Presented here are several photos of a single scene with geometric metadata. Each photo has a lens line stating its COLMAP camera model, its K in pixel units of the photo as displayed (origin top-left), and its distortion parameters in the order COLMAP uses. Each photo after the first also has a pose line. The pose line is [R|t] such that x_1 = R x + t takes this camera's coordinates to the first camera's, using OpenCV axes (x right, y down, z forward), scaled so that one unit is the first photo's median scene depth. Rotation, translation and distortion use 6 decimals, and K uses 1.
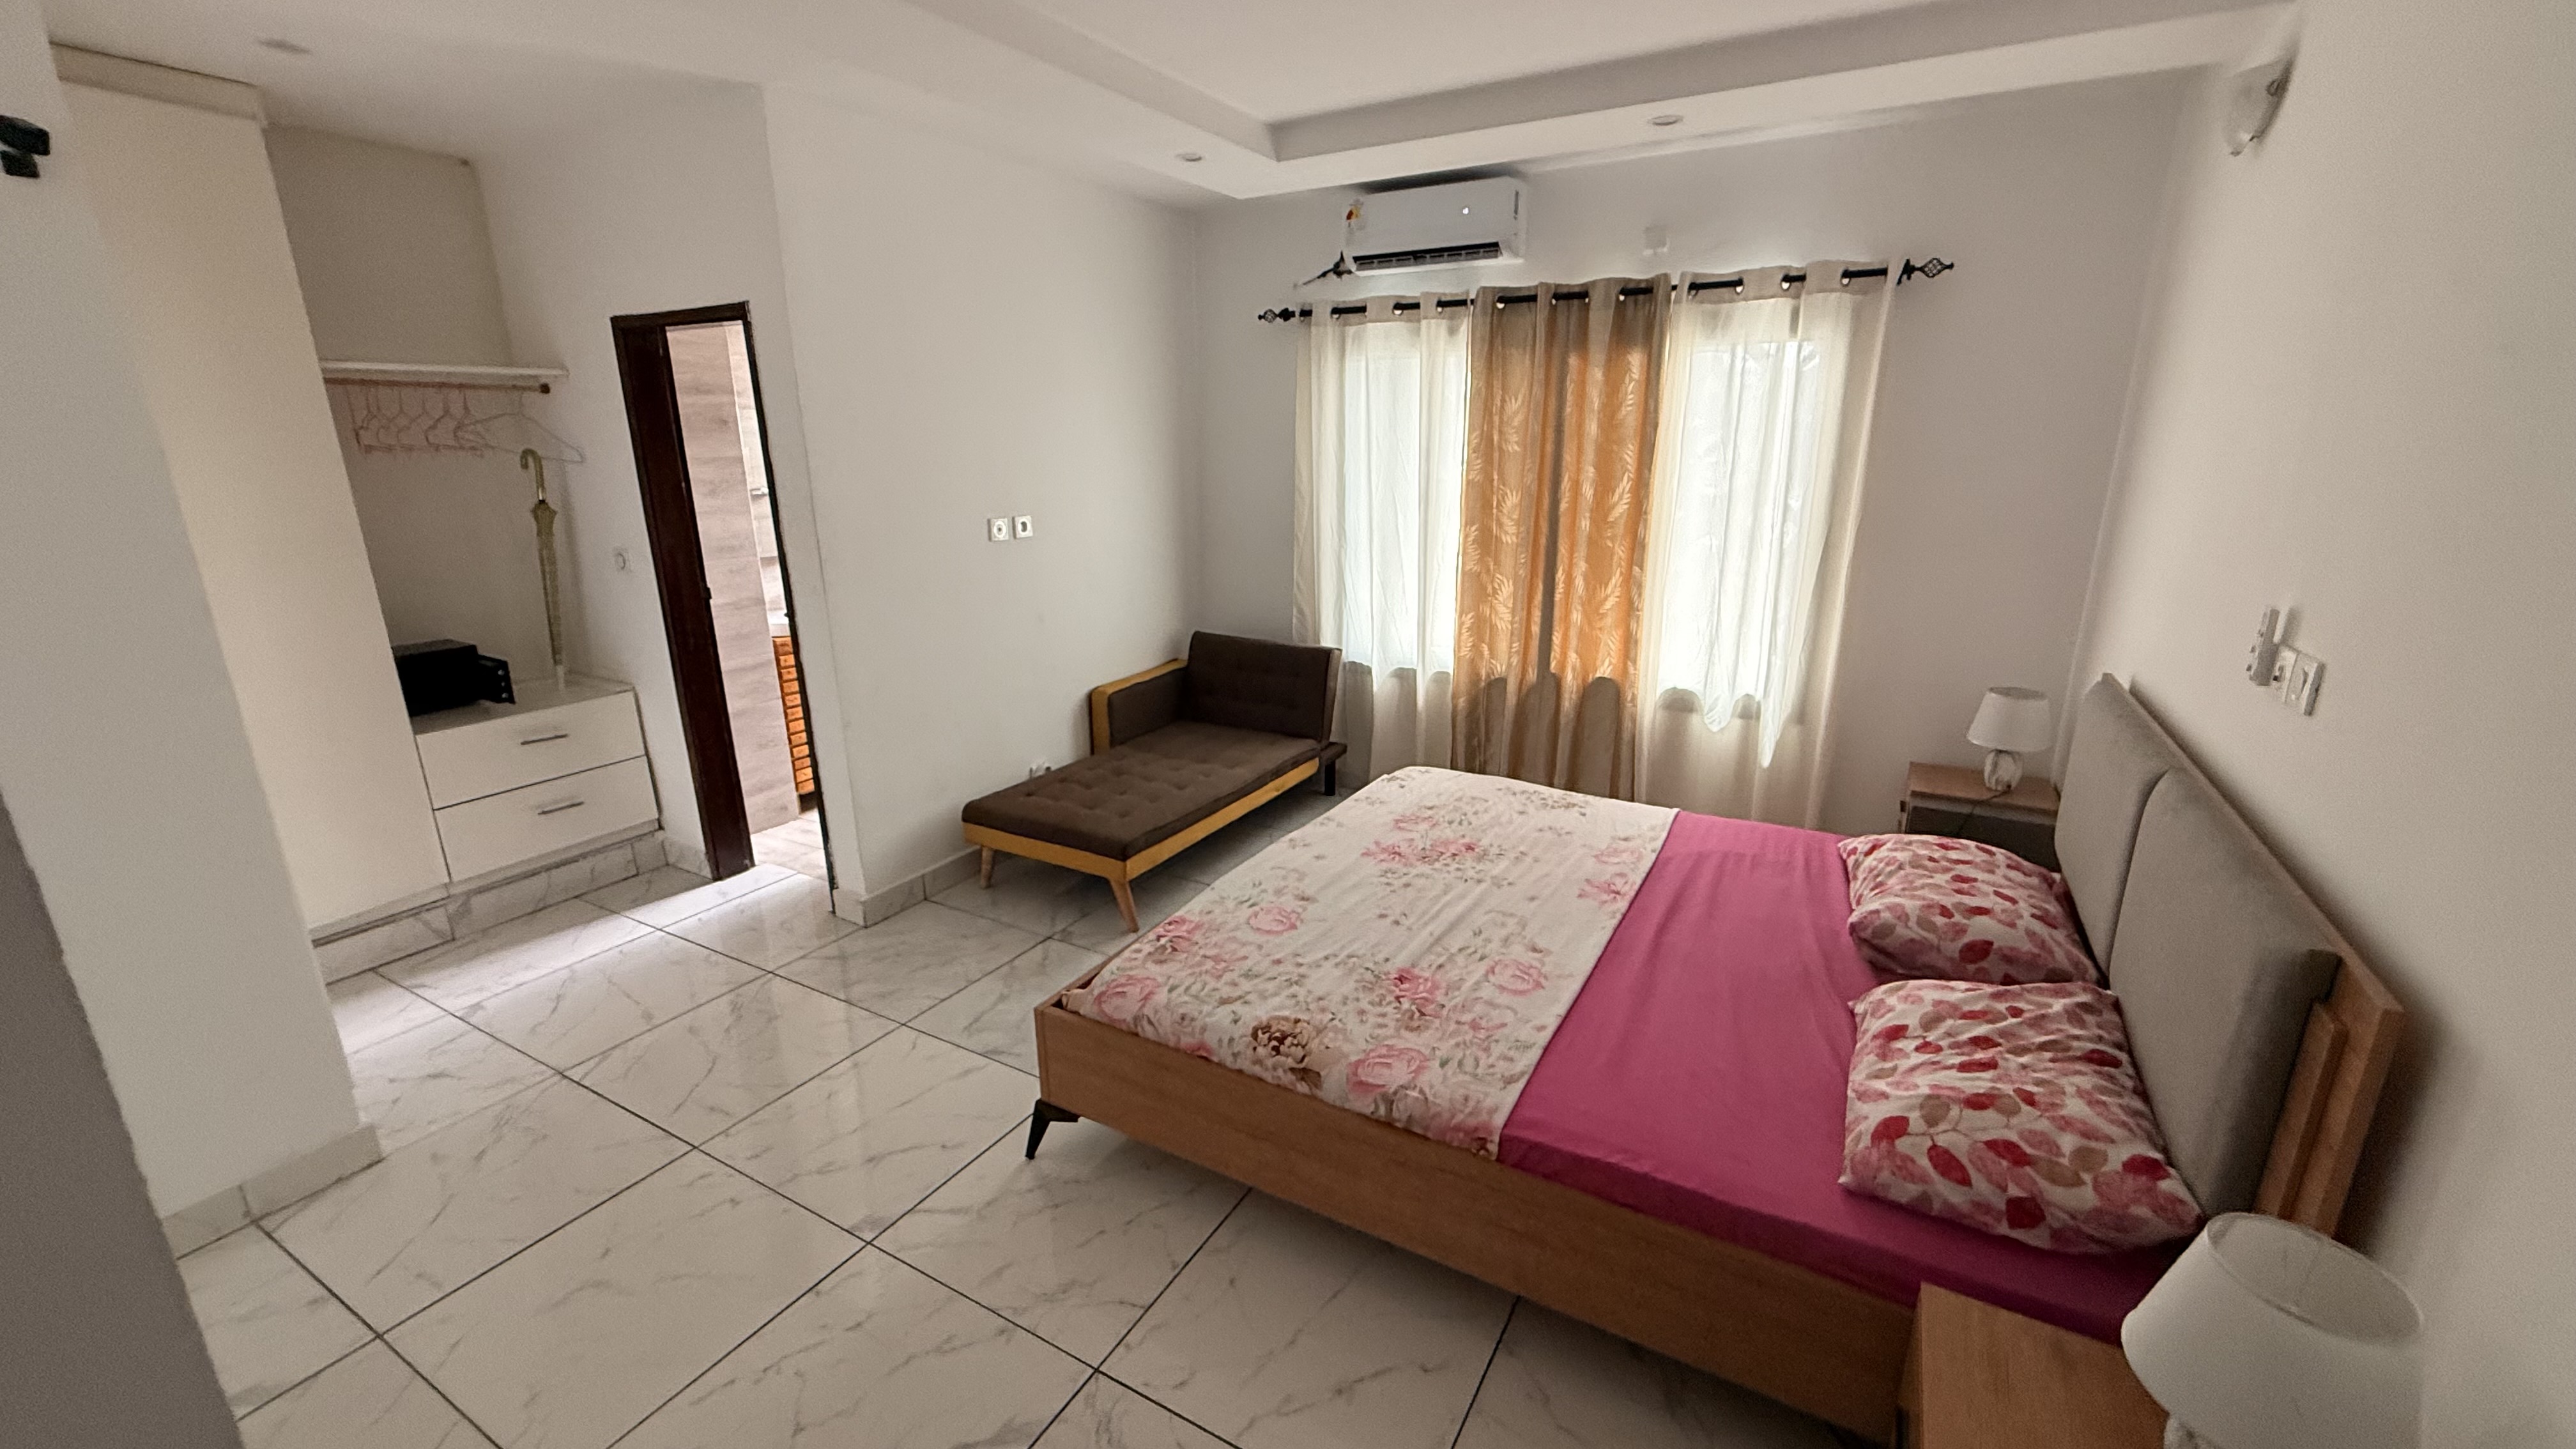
lens RADIAL K [[1016.9, 0, 1282.2], [0, 1016.9, 725.9], [0, 0, 1]] dist [-0.001813, 0.000040]
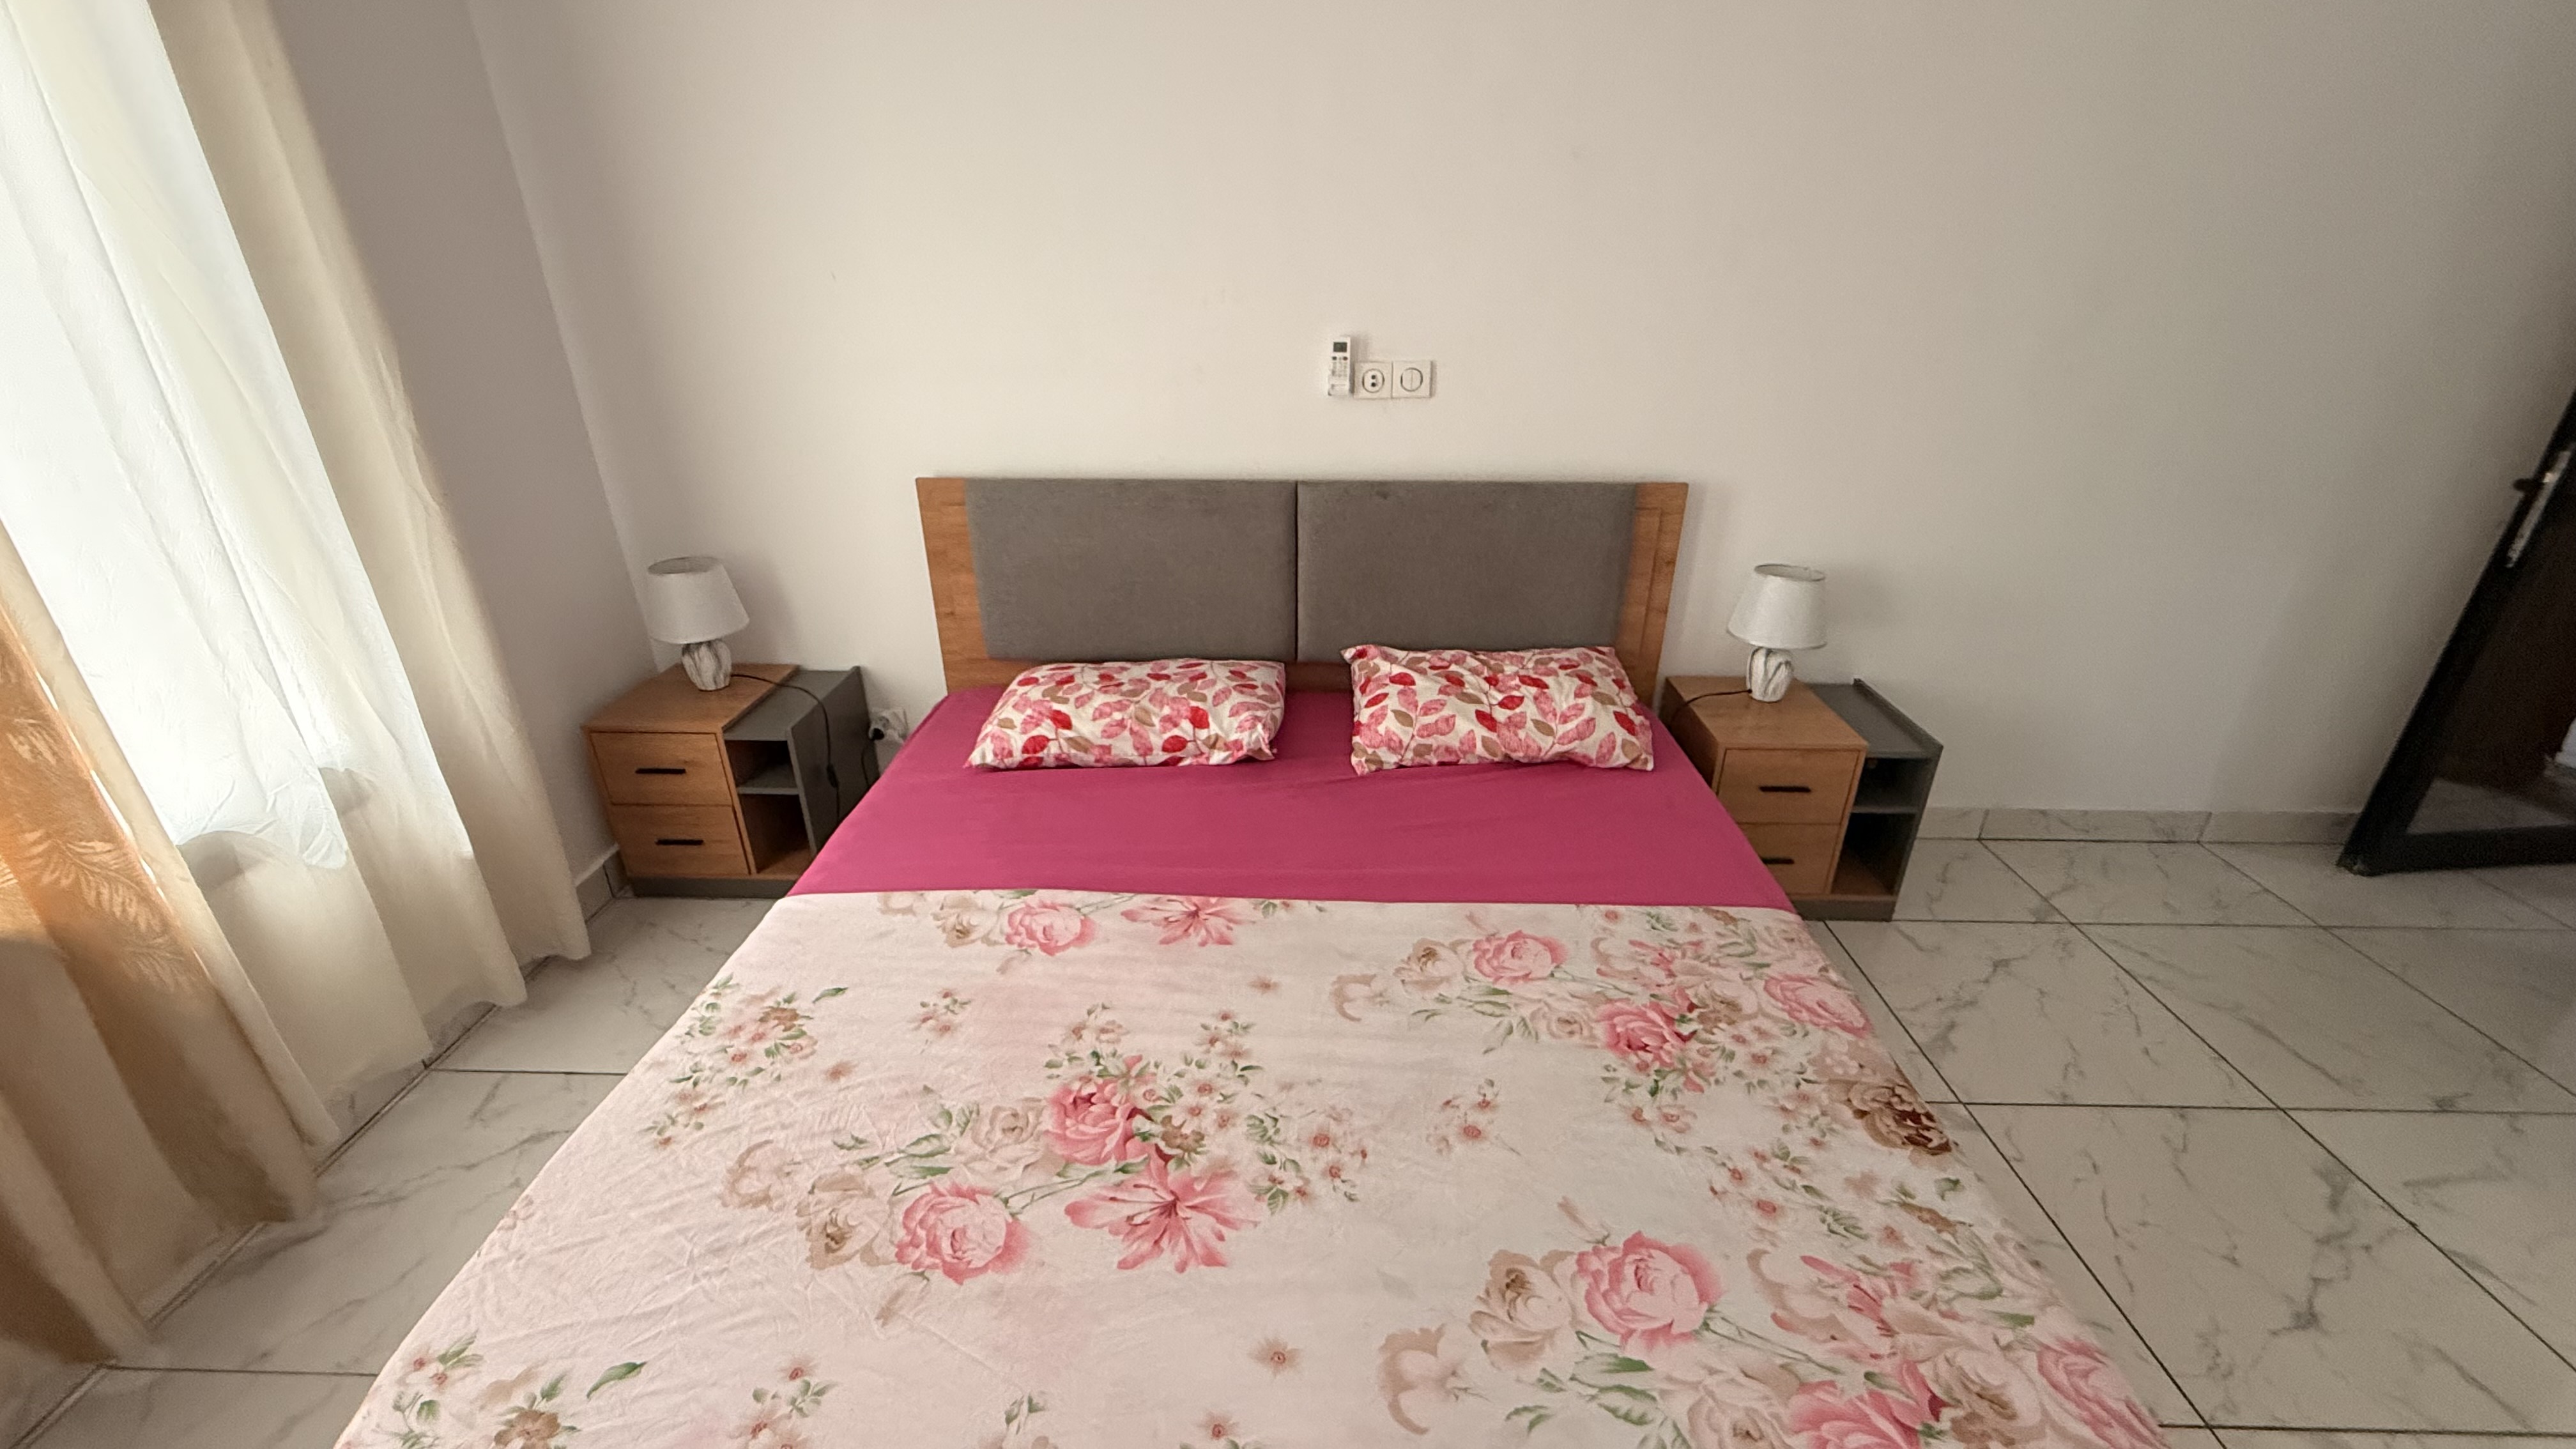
lens RADIAL K [[1016.9, 0, 1284.0], [0, 1016.9, 718.6], [0, 0, 1]] dist [-0.001813, 0.000040]
pose [[-0.468891, -0.362290, 0.805535, -0.141780], [0.245086, 0.822826, 0.512728, -0.199870], [-0.848572, 0.437839, -0.297023, 0.804918]]
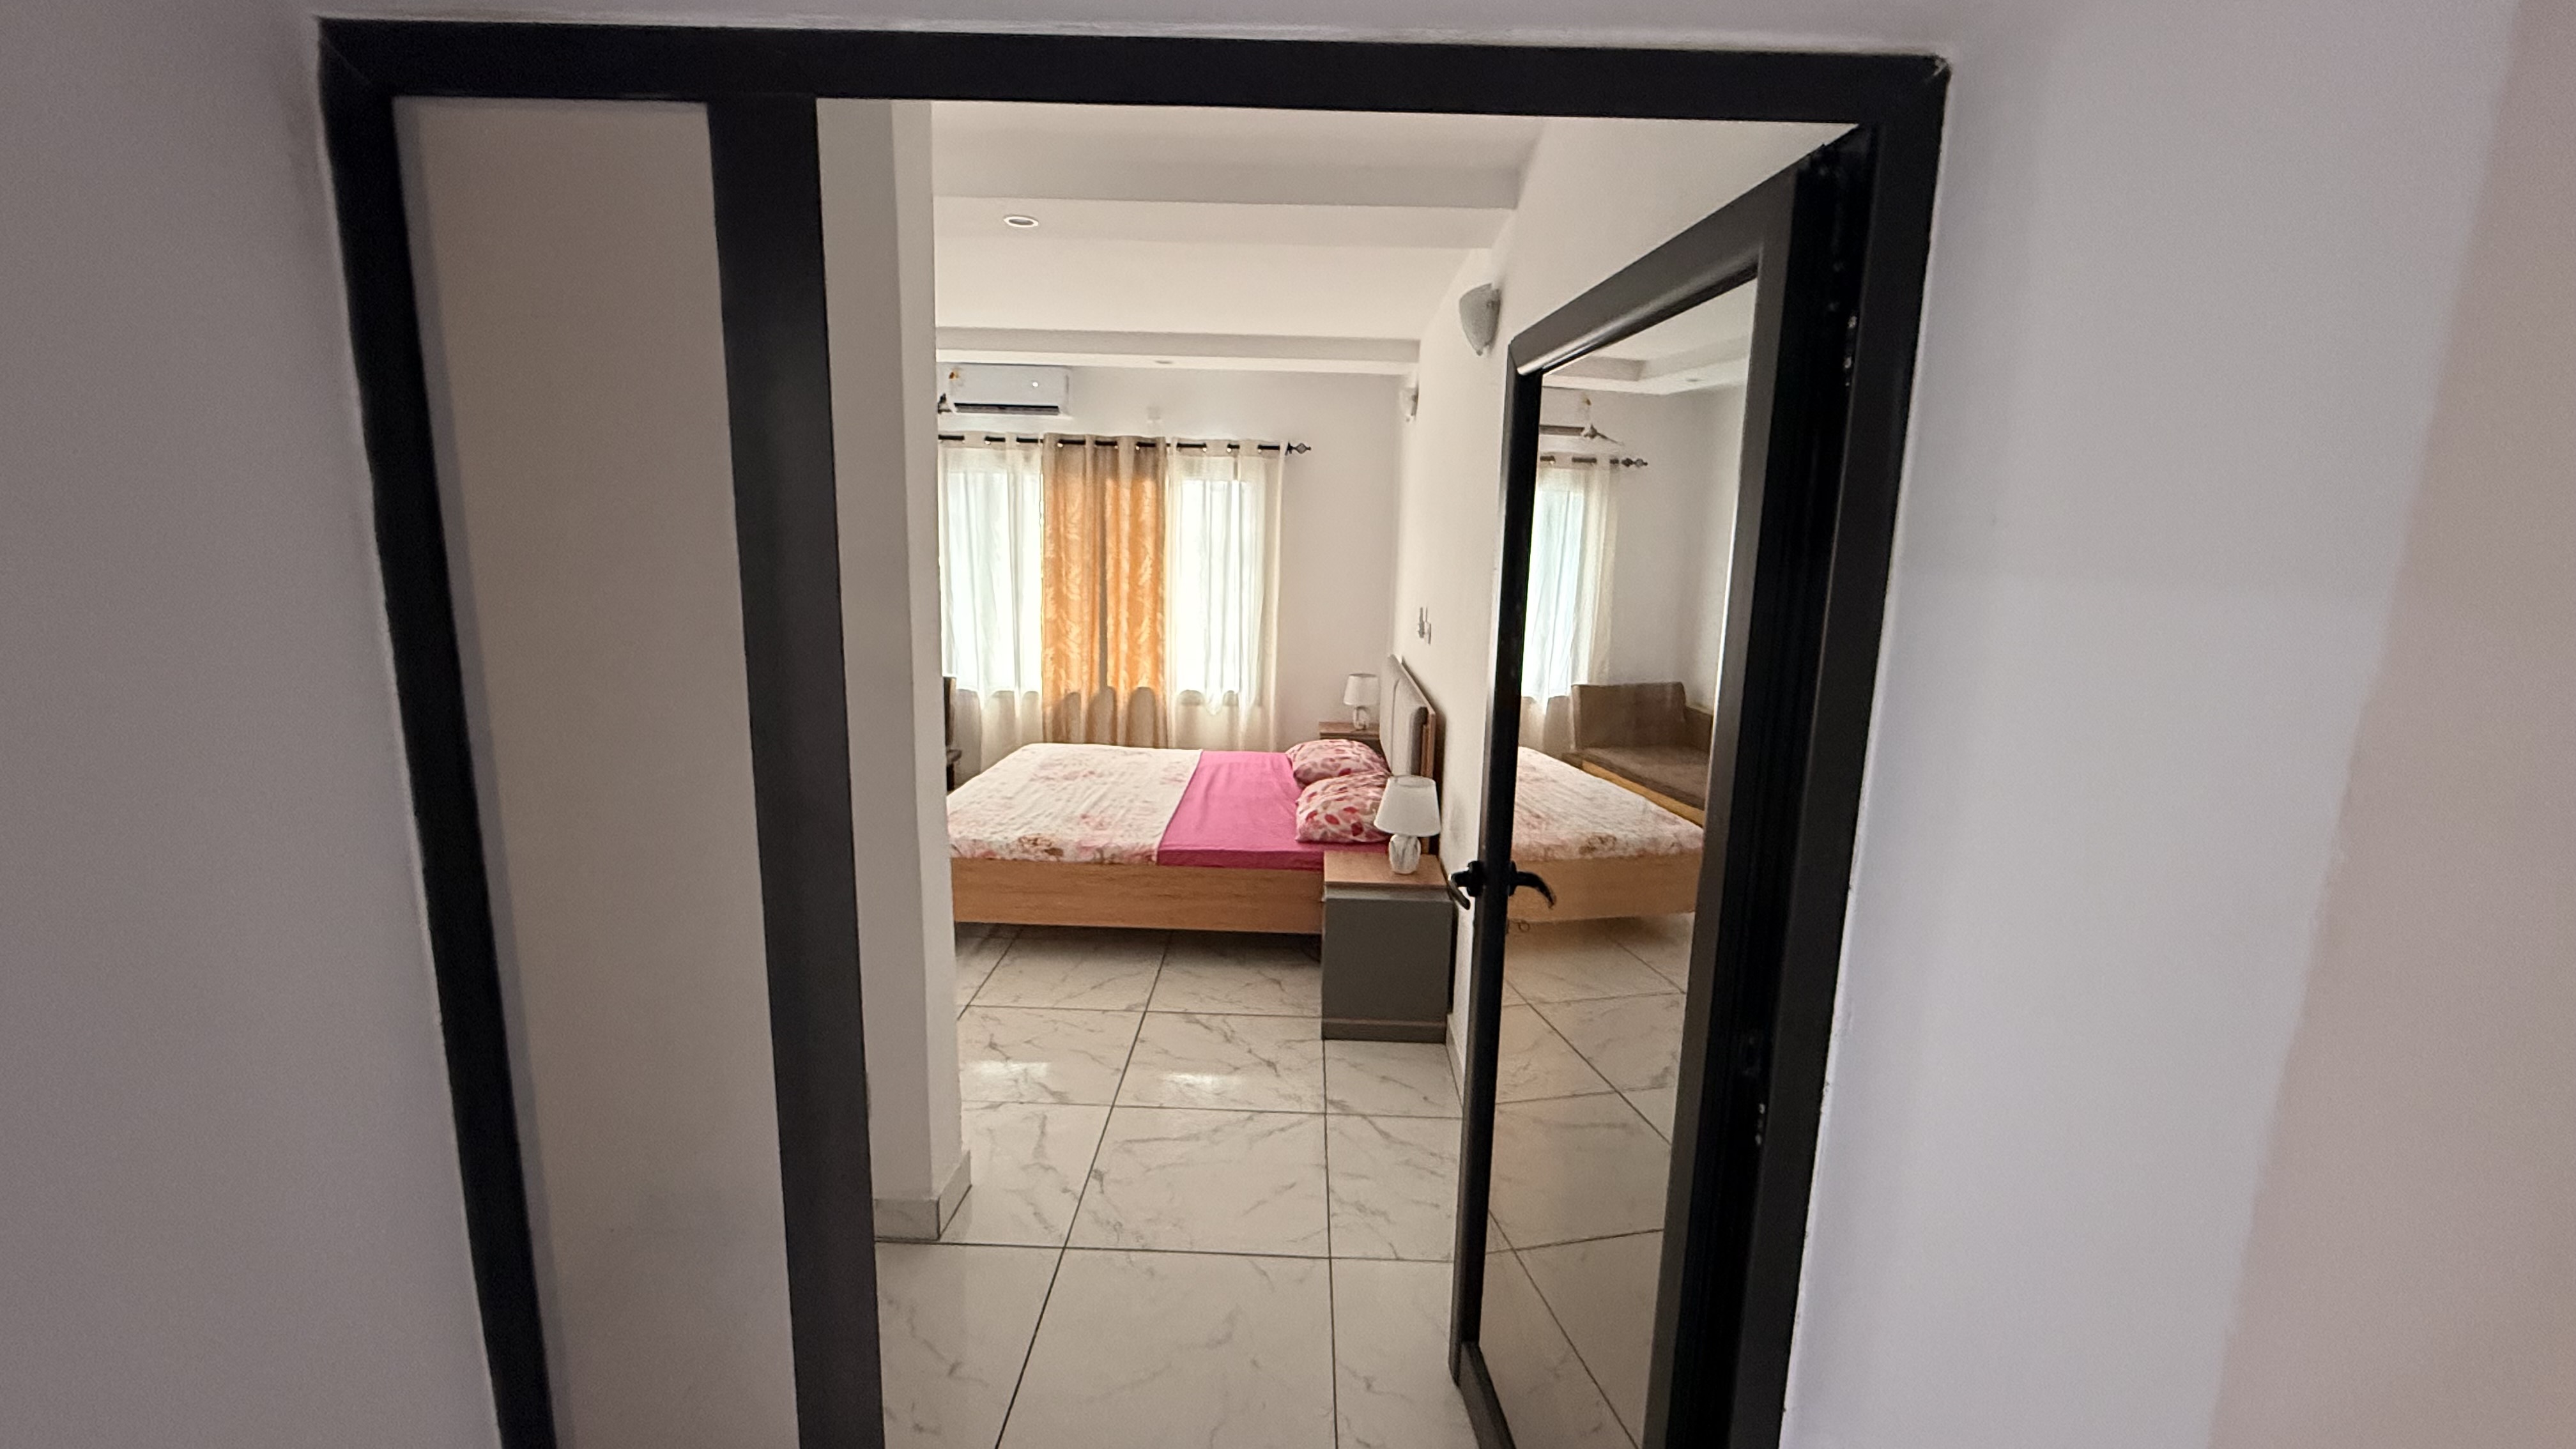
lens RADIAL K [[1016.9, 0, 1284.7], [0, 1016.9, 728.8], [0, 0, 1]] dist [-0.001813, 0.000040]
pose [[0.874332, -0.058186, 0.481827, -0.275529], [0.097810, 0.993542, -0.057506, 0.143328], [-0.475369, 0.097407, 0.874377, -0.497652]]
